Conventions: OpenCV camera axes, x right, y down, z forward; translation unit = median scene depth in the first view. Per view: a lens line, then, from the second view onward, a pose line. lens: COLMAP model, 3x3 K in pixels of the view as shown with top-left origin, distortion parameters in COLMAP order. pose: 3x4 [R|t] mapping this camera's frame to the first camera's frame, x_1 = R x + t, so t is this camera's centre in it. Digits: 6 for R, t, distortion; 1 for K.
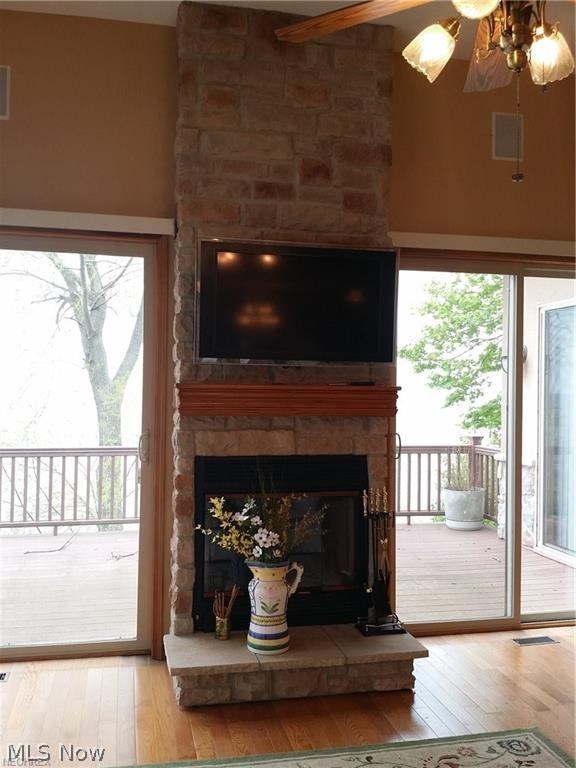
lens RADIAL K [[698.5, 0, 287.6], [0, 698.5, 384.6], [0, 0, 1]] dist [0.014361, 0.000000]
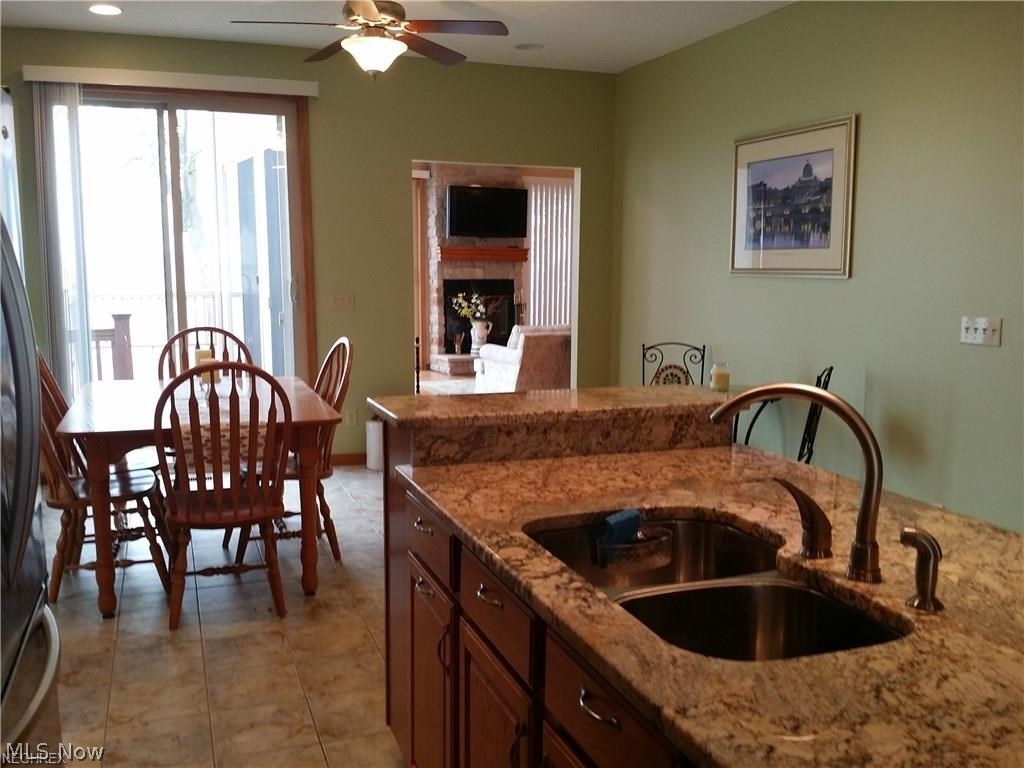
lens RADIAL K [[931.4, 0, 512.2], [0, 931.4, 385.2], [0, 0, 1]] dist [0.014361, 0.000000]
pose [[0.974781, -0.032503, 0.220785, -0.602480], [-0.002631, 0.987594, 0.157007, -0.035960], [-0.223150, -0.153628, 0.962602, -2.075778]]
